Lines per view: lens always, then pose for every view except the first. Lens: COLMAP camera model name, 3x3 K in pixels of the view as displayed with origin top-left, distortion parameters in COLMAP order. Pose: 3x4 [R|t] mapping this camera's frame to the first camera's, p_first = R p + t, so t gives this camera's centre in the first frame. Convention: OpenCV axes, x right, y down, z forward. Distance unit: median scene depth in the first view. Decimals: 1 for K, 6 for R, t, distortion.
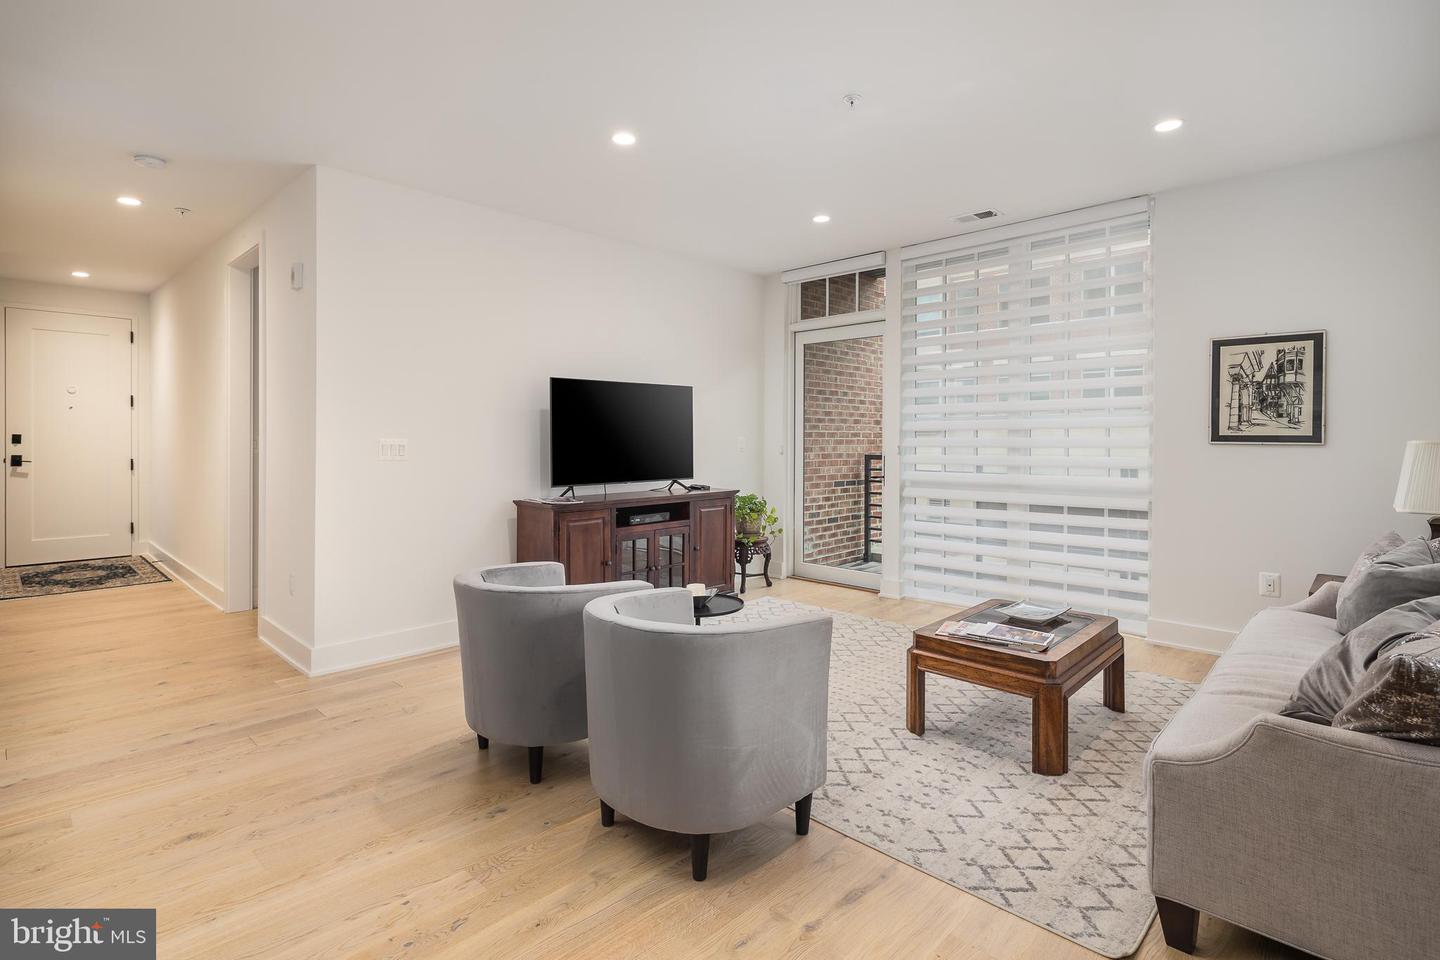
lens RADIAL K [[707.6, 0, 707.1], [0, 707.6, 444.7], [0, 0, 1]] dist [0.009434, 0.001985]
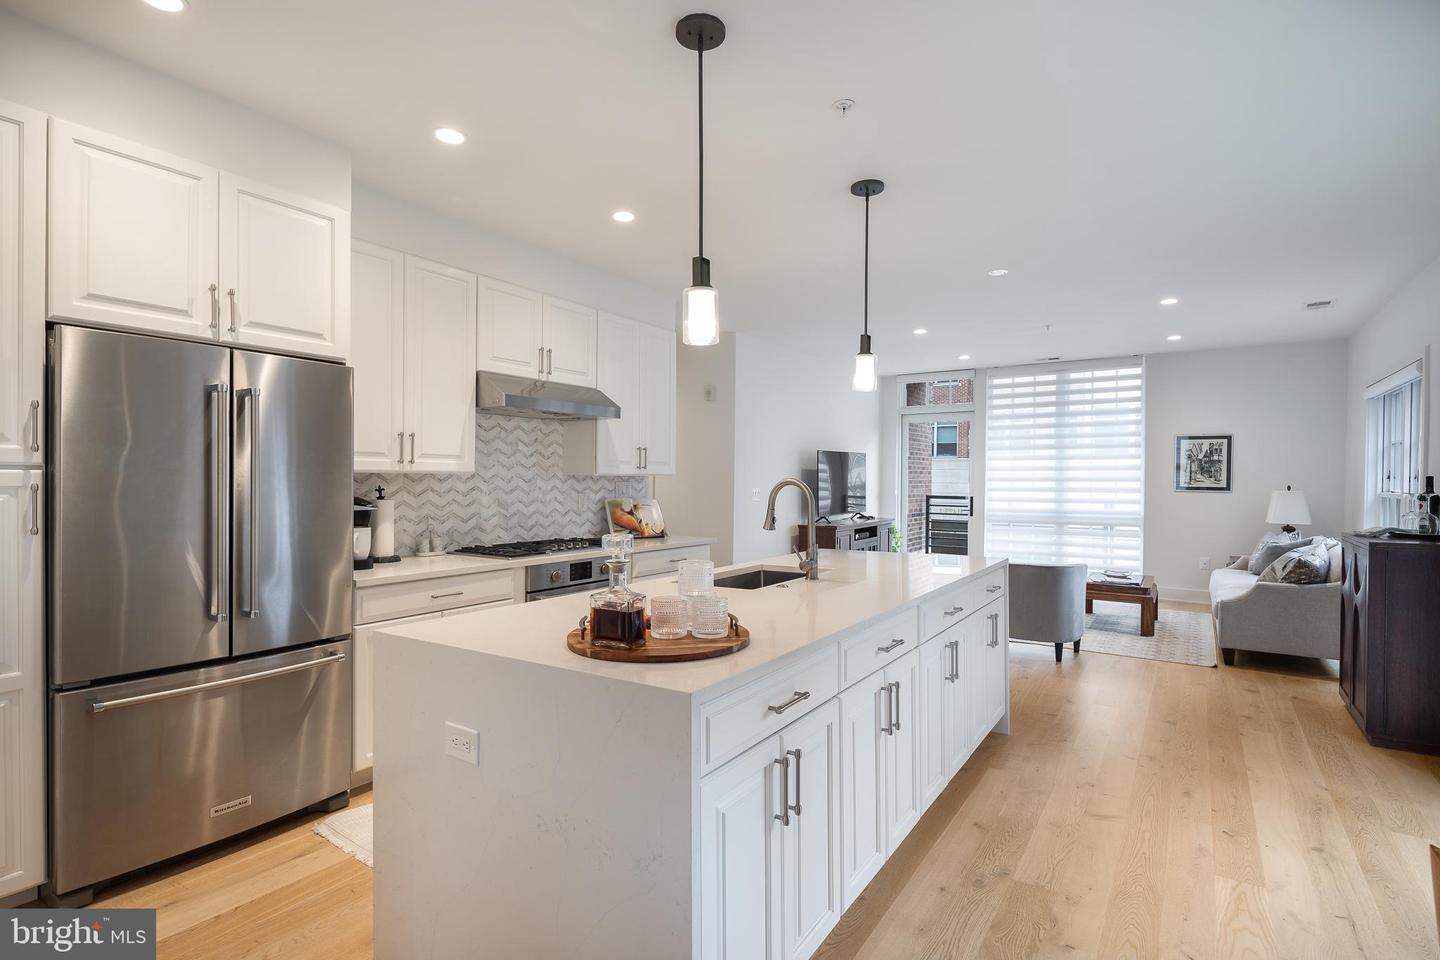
lens RADIAL K [[707.6, 0, 712.7], [0, 707.6, 494.0], [0, 0, 1]] dist [0.009434, 0.001985]
pose [[0.985466, -0.004464, 0.169816, -0.873961], [0.001295, 0.999823, 0.018768, -0.031825], [-0.169870, -0.018275, 0.985297, -0.691618]]
